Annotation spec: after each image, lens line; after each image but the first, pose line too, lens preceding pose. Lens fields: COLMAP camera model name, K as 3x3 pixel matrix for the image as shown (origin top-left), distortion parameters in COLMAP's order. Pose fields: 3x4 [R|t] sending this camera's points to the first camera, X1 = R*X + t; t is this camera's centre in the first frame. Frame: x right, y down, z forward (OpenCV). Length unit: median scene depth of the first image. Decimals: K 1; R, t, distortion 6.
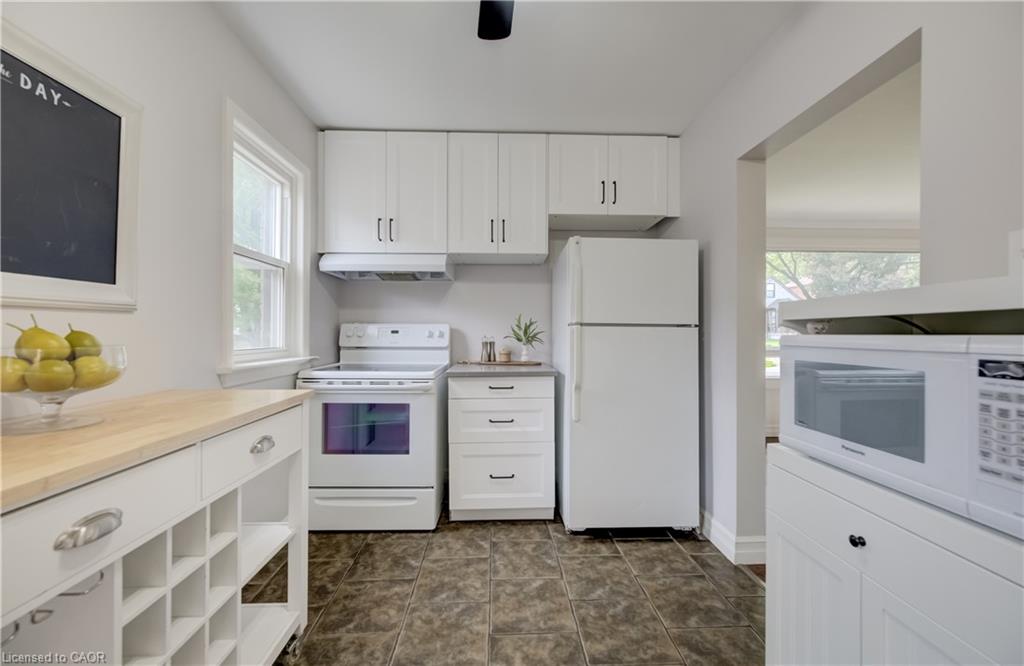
lens RADIAL K [[397.4, 0, 512.0], [0, 397.4, 333.0], [0, 0, 1]] dist [-0.001726, 0.000001]
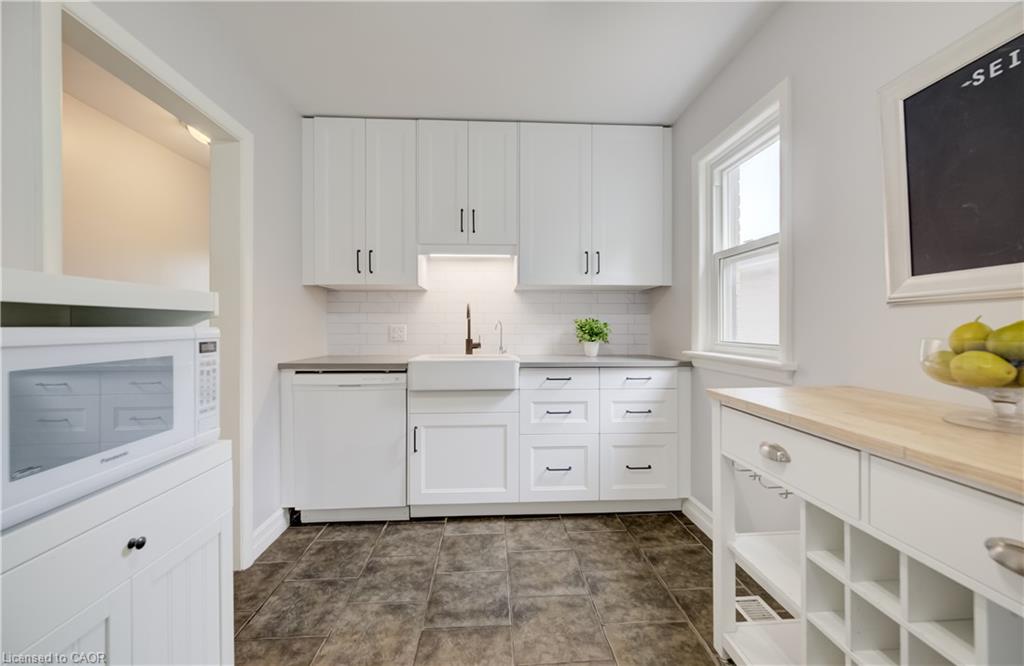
lens RADIAL K [[400.1, 0, 512.4], [0, 400.1, 328.5], [0, 0, 1]] dist [0.001050, 0.000110]
pose [[-0.999628, 0.000984, -0.027273, -0.006113], [0.000870, 0.999991, 0.004181, 0.004982], [0.027277, 0.004155, -0.999619, 1.911703]]
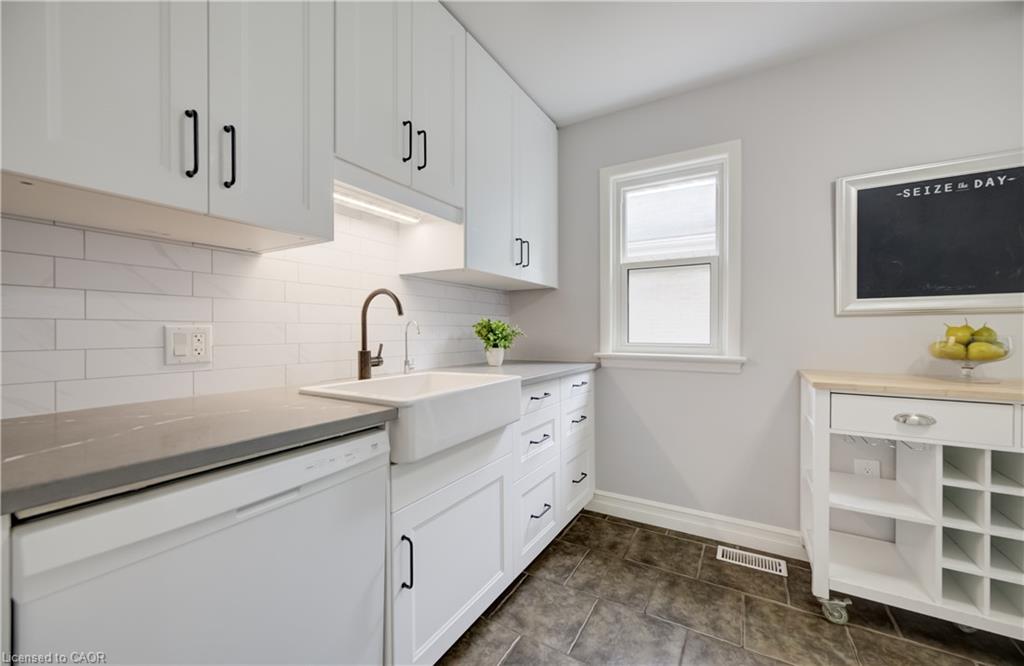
lens RADIAL K [[397.4, 0, 512.0], [0, 397.4, 333.0], [0, 0, 1]] dist [-0.001726, 0.000001]
pose [[-0.534554, 0.007392, -0.845102, 1.446047], [0.000984, 0.999967, 0.008124, 0.005732], [0.845134, 0.003511, -0.534543, 0.220893]]
